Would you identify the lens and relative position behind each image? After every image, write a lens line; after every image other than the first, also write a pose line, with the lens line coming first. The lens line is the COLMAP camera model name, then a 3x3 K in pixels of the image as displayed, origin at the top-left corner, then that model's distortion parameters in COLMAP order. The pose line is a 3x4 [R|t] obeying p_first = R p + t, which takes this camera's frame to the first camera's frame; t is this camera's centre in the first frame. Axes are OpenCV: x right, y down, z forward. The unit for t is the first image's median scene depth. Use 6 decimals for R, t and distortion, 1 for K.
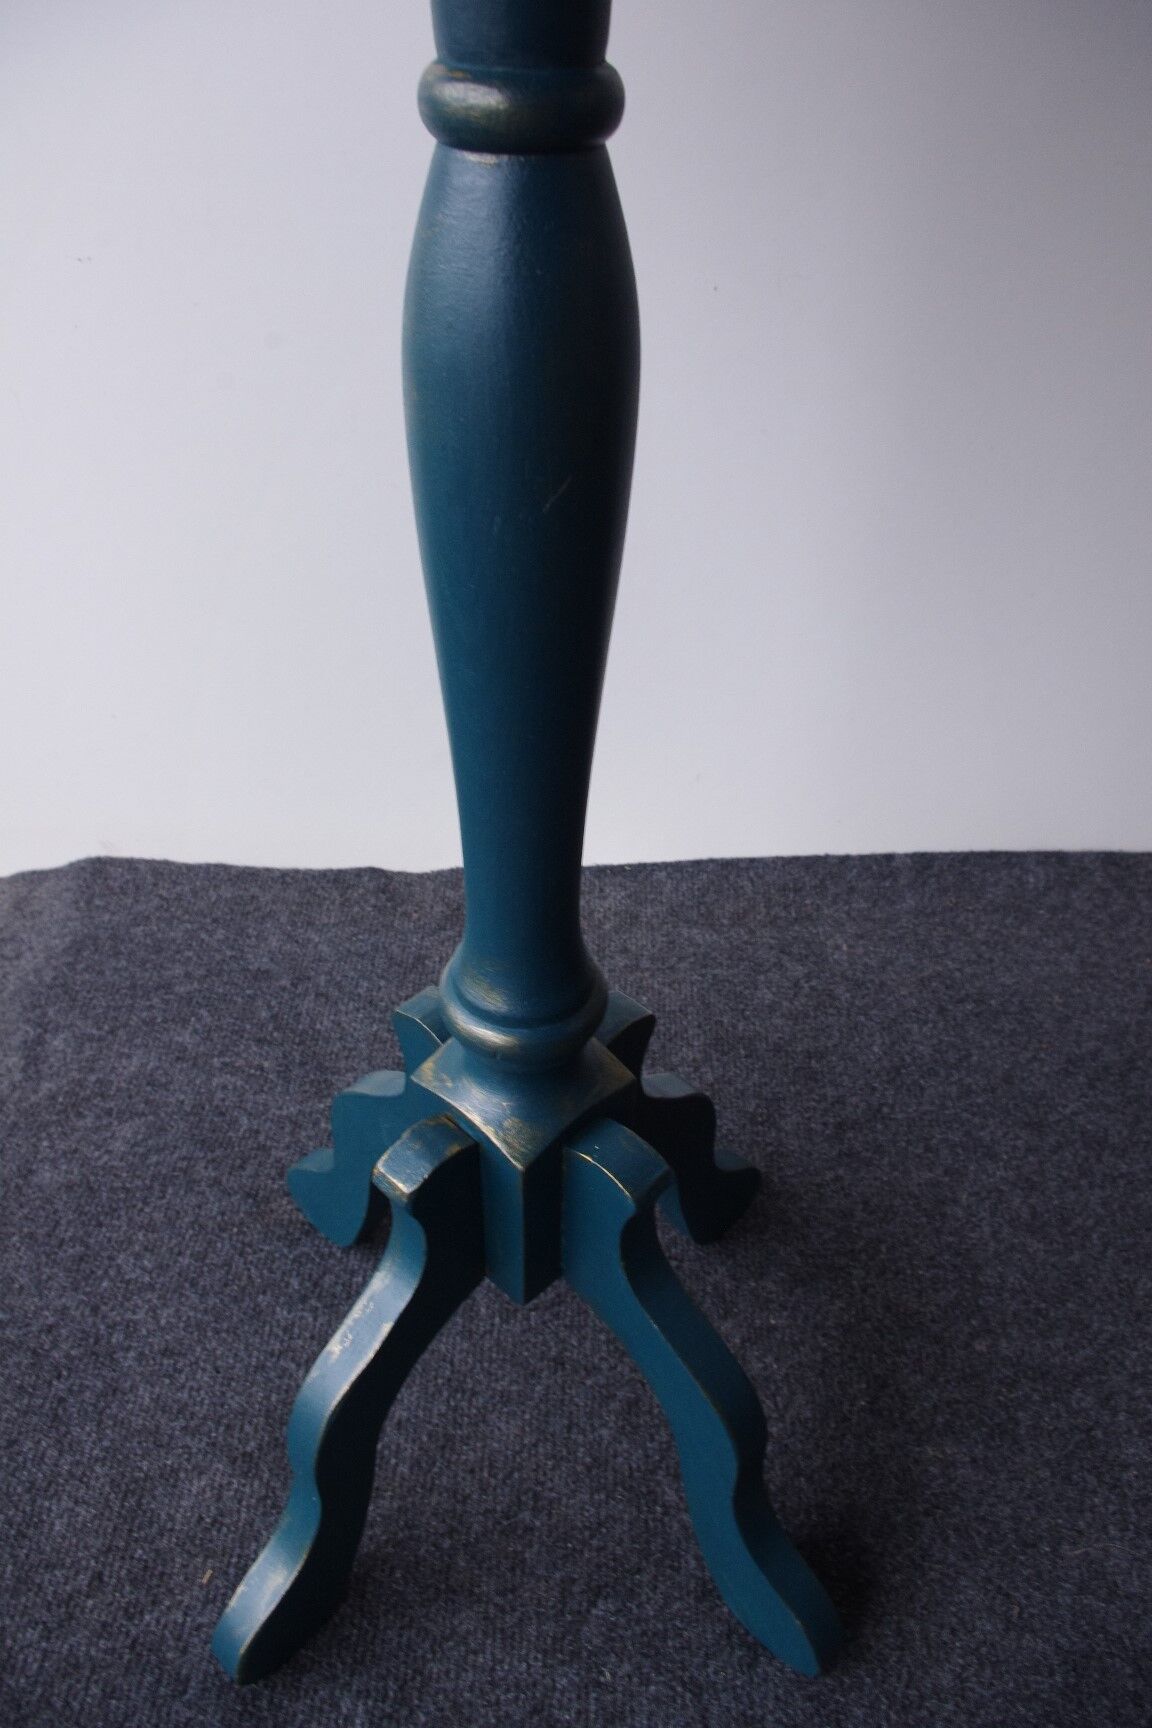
lens RADIAL K [[1283.2, 0, 552.0], [0, 1283.2, 861.1], [0, 0, 1]] dist [-0.094440, 0.042302]
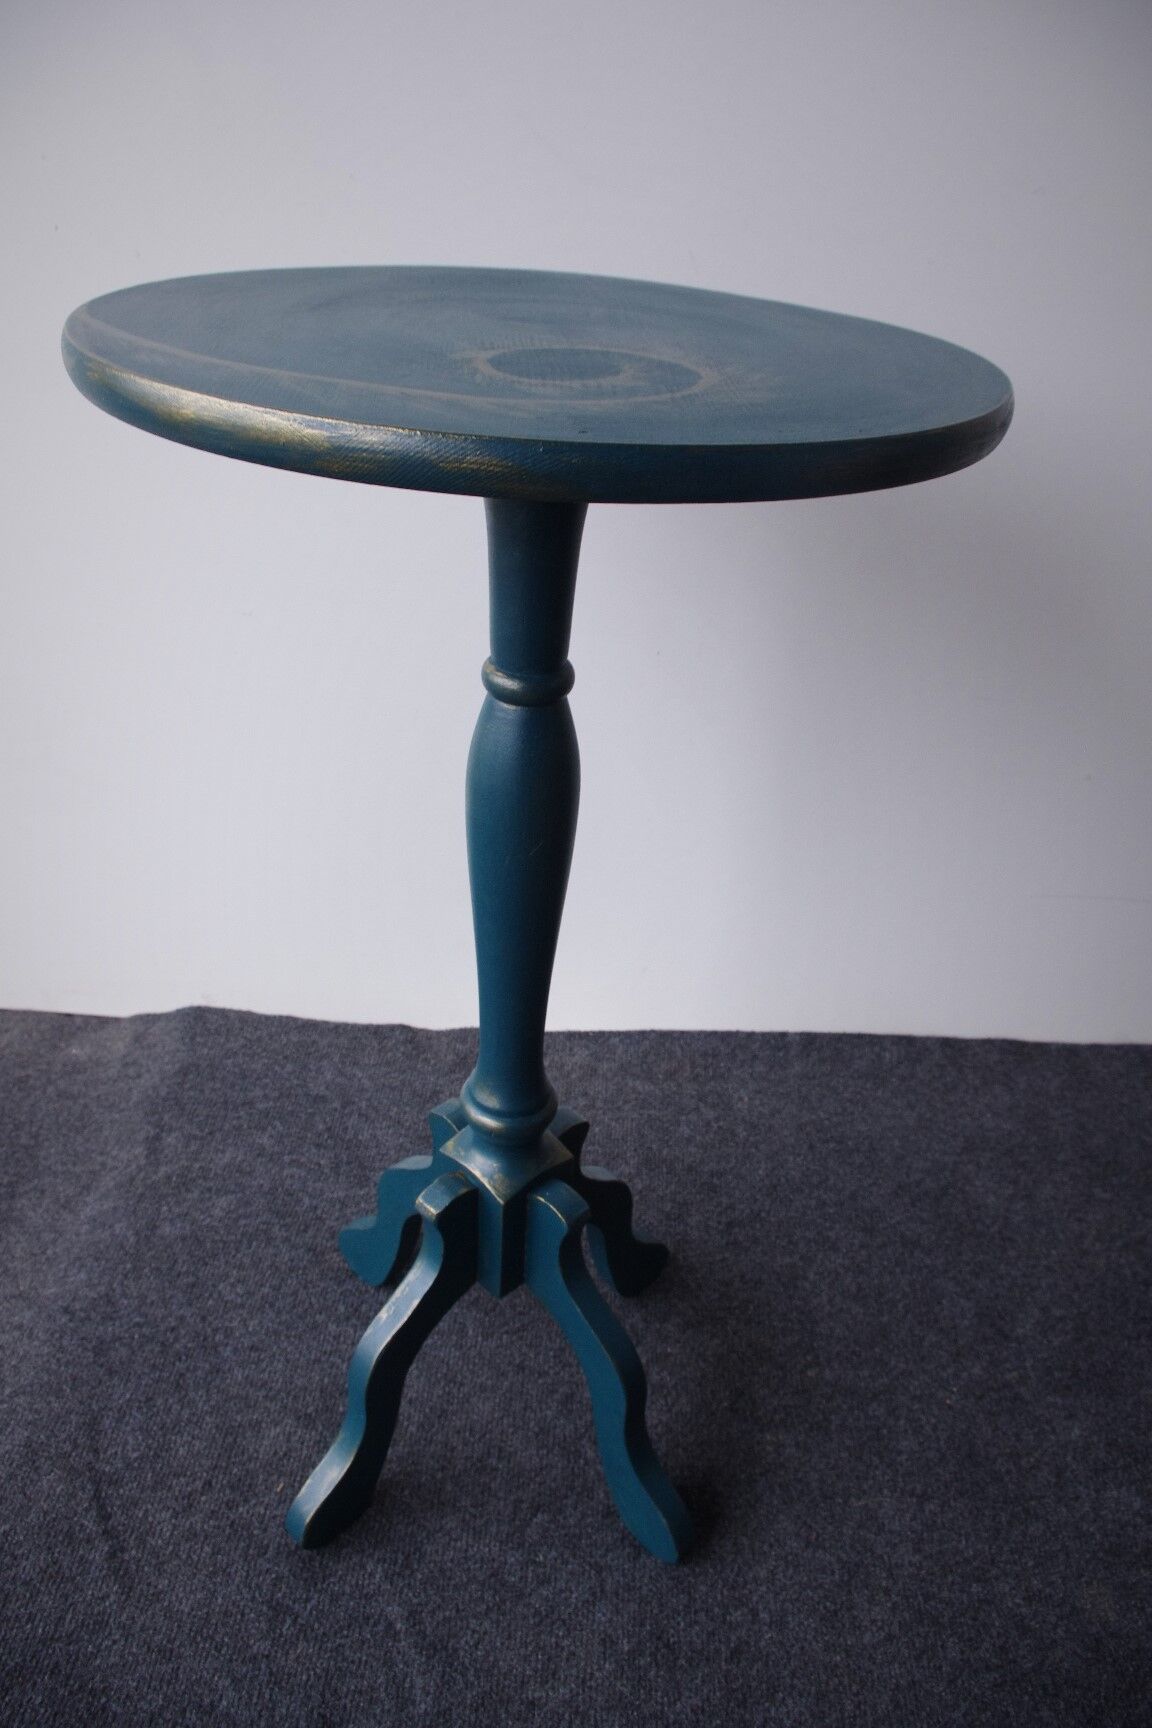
lens RADIAL K [[1283.2, 0, 552.0], [0, 1283.2, 861.1], [0, 0, 1]] dist [-0.094440, 0.042302]
pose [[0.998875, 0.047383, -0.002112, 0.015739], [-0.047256, 0.990400, -0.129900, 0.003116], [-0.004063, 0.129853, 0.991525, -0.488561]]
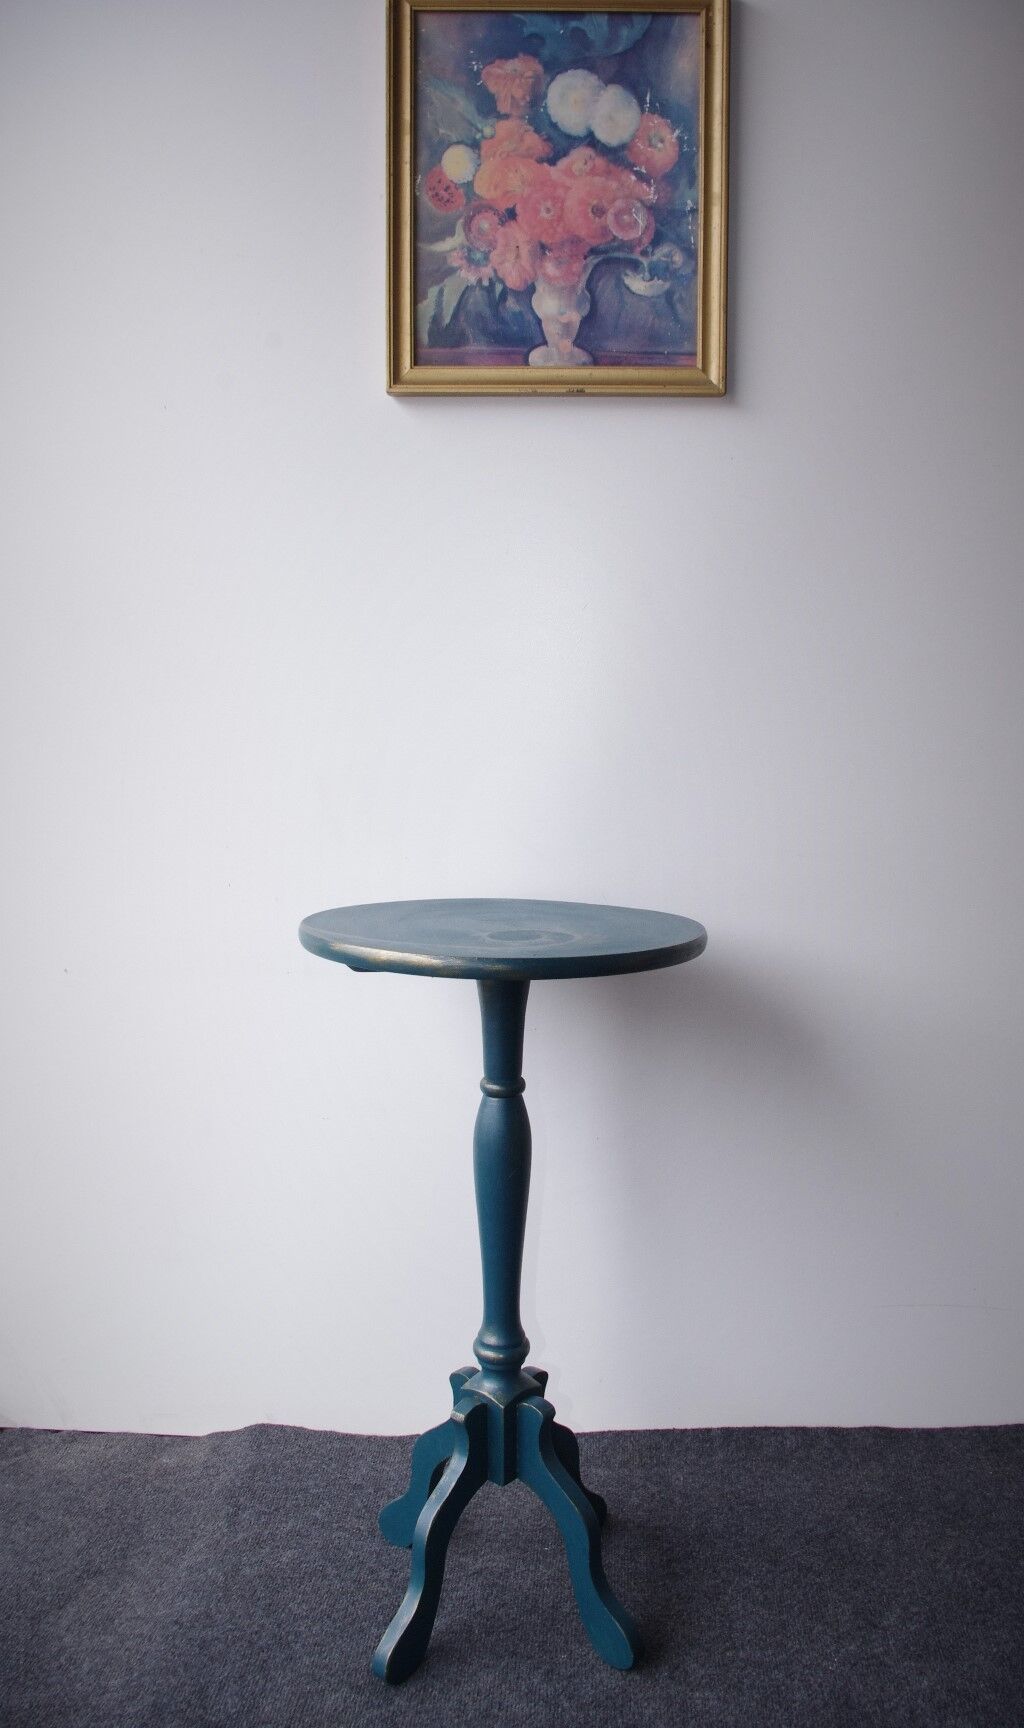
lens RADIAL K [[1296.2, 0, 551.6], [0, 1296.2, 865.3], [0, 0, 1]] dist [-0.089414, 0.039180]
pose [[0.999810, 0.019438, -0.001513, 0.039960], [-0.017284, 0.847755, -0.530106, 0.362820], [-0.009021, 0.530031, 0.847930, -1.230847]]
